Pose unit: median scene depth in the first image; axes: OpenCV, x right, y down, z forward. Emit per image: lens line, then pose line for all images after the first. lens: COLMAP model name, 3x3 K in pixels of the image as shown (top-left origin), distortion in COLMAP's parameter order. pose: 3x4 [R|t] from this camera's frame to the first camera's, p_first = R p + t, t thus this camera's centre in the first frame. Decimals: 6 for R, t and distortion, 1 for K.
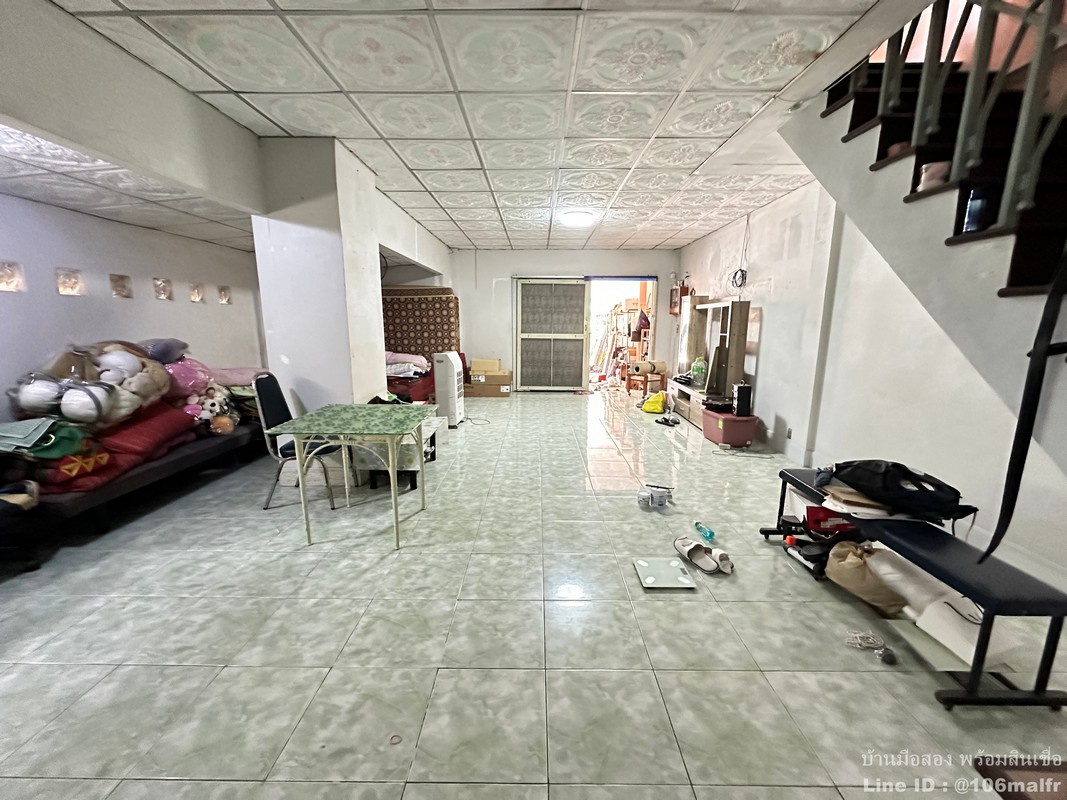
lens RADIAL K [[425.3, 0, 534.7], [0, 425.3, 399.9], [0, 0, 1]] dist [-0.002243, 0.000434]
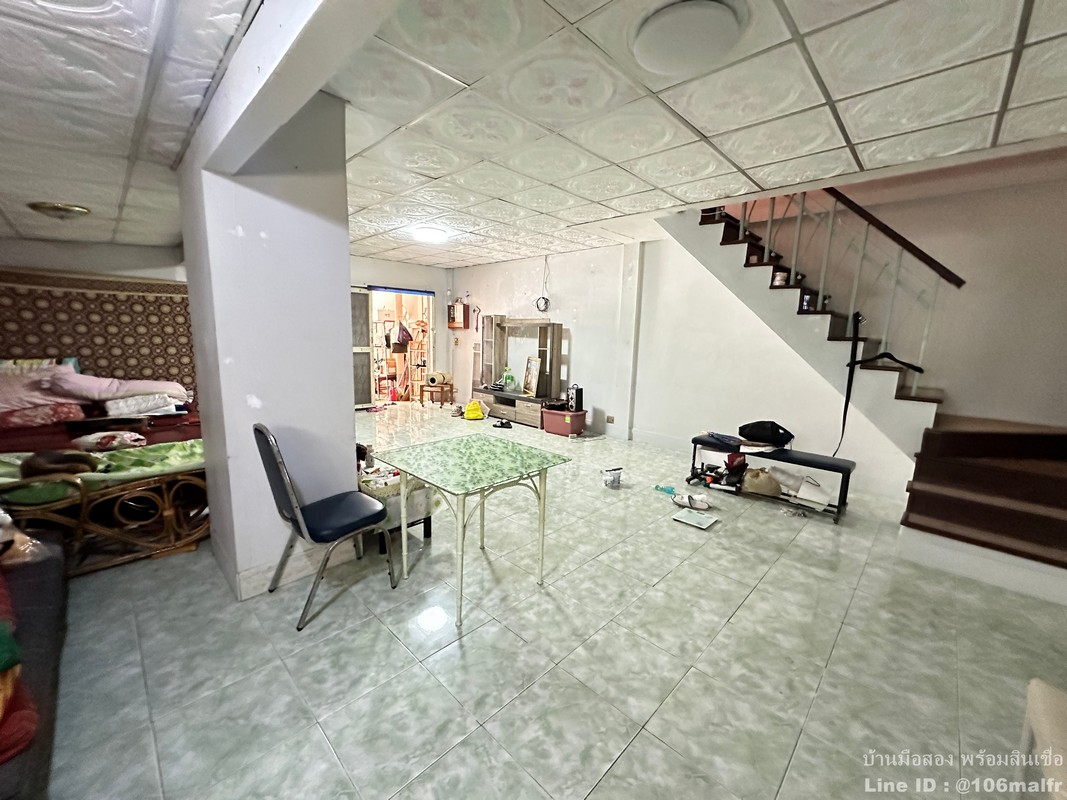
lens RADIAL K [[425.3, 0, 530.7], [0, 425.3, 400.7], [0, 0, 1]] dist [-0.002243, 0.000434]
pose [[0.692437, -0.097338, 0.714882, -0.783528], [0.106216, 0.993814, 0.032437, -0.075322], [-0.713617, 0.053472, 0.698492, 0.253328]]
